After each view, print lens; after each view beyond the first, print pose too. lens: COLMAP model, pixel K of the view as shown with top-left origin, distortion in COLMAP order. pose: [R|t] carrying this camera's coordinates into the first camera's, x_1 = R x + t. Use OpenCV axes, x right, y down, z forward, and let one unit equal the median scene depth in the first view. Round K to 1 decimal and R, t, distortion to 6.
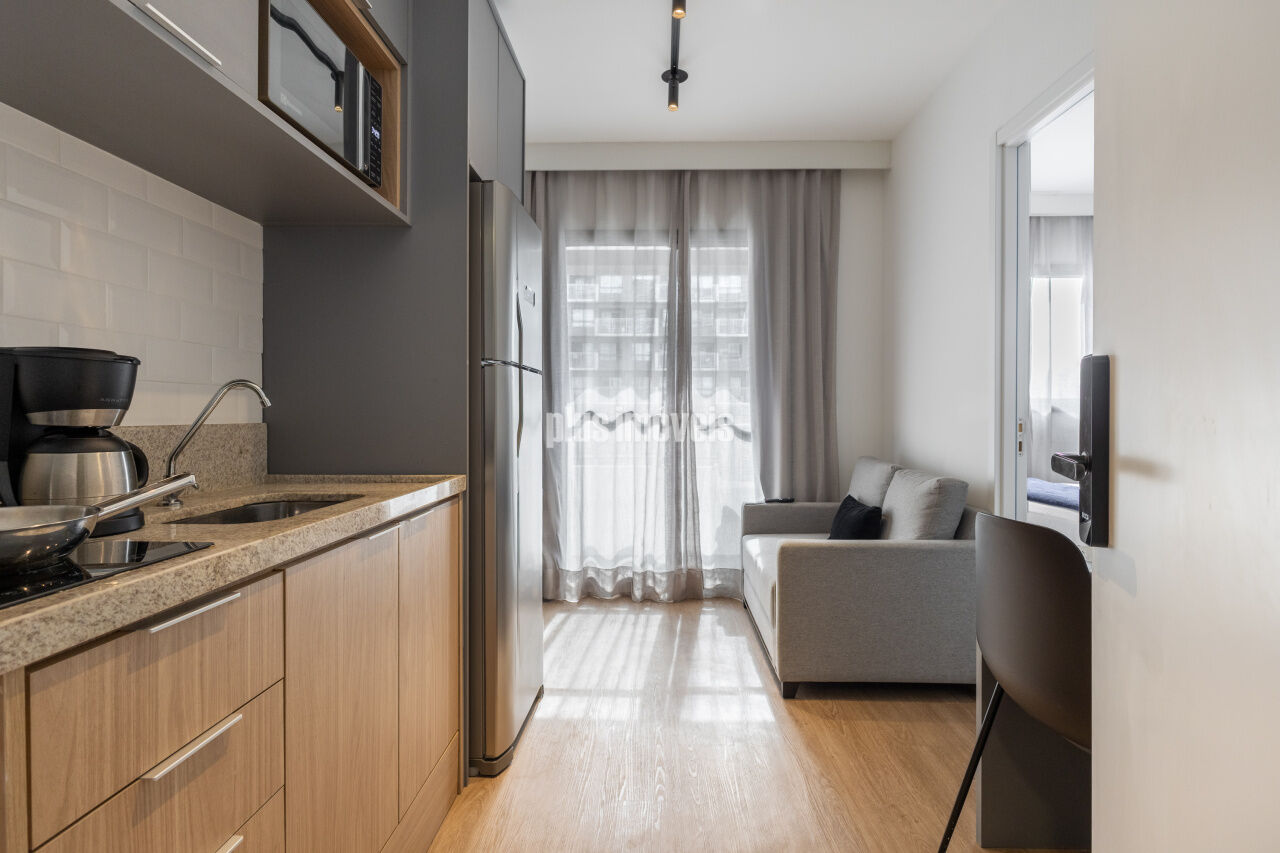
lens RADIAL K [[601.1, 0, 639.0], [0, 601.1, 411.9], [0, 0, 1]] dist [-0.005039, -0.000940]
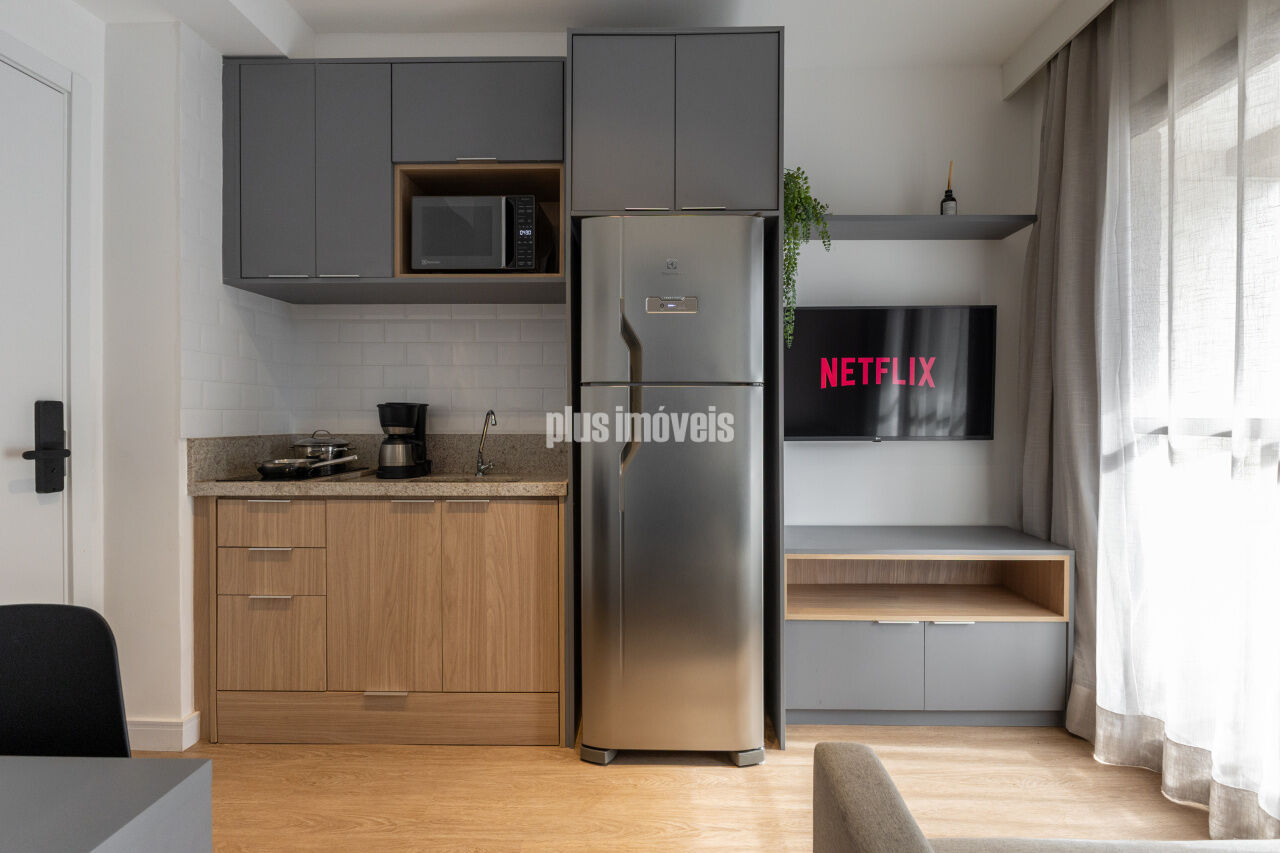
lens RADIAL K [[601.1, 0, 653.2], [0, 601.1, 413.3], [0, 0, 1]] dist [-0.005039, -0.000940]
pose [[0.037322, -0.009356, -0.999259, 0.465226], [0.003741, 0.999950, -0.009222, -0.010310], [0.999296, -0.003394, 0.037355, 0.581881]]
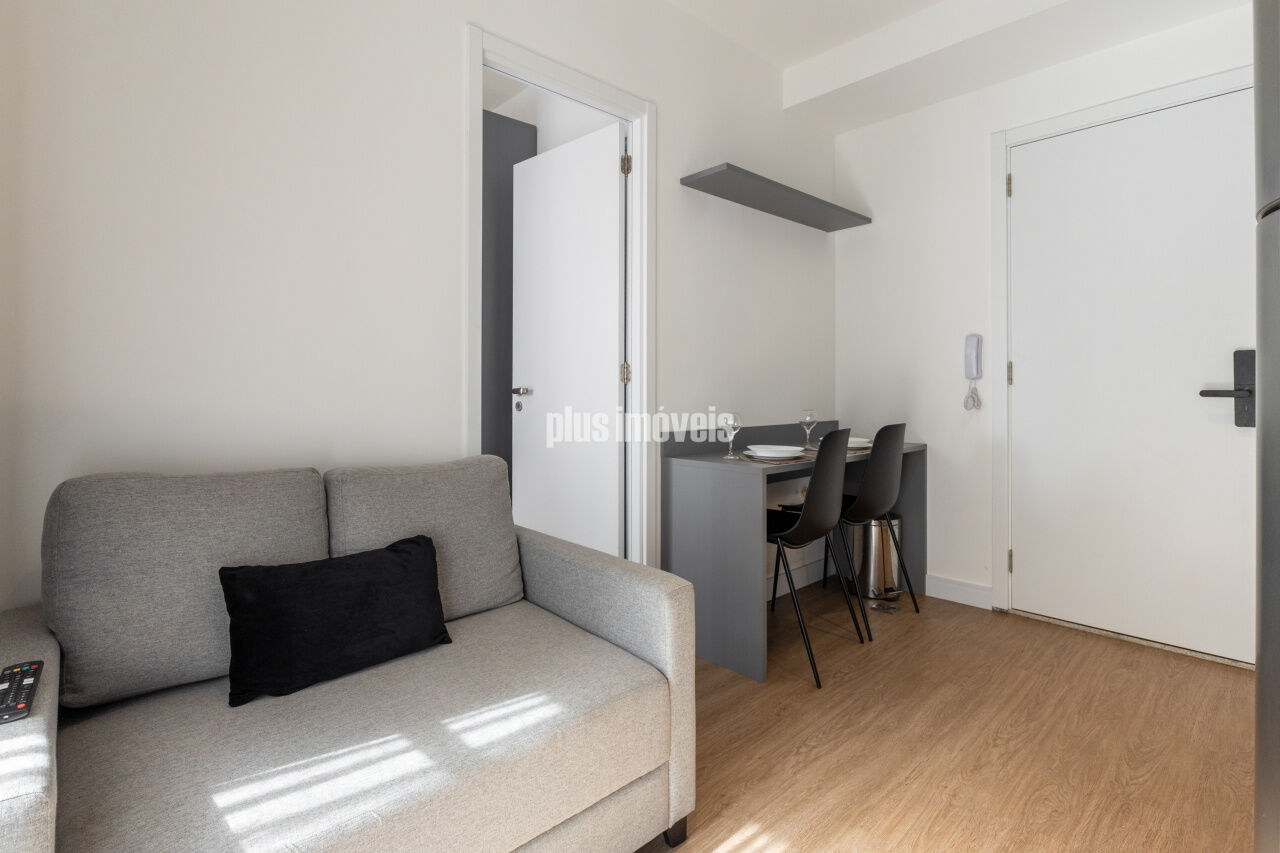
lens RADIAL K [[601.1, 0, 611.7], [0, 601.1, 382.4], [0, 0, 1]] dist [-0.005039, -0.000940]
pose [[-0.685225, -0.004390, 0.728318, -0.097581], [-0.016114, 0.999828, -0.009134, 0.024346], [-0.728153, -0.017995, -0.685178, 0.993334]]
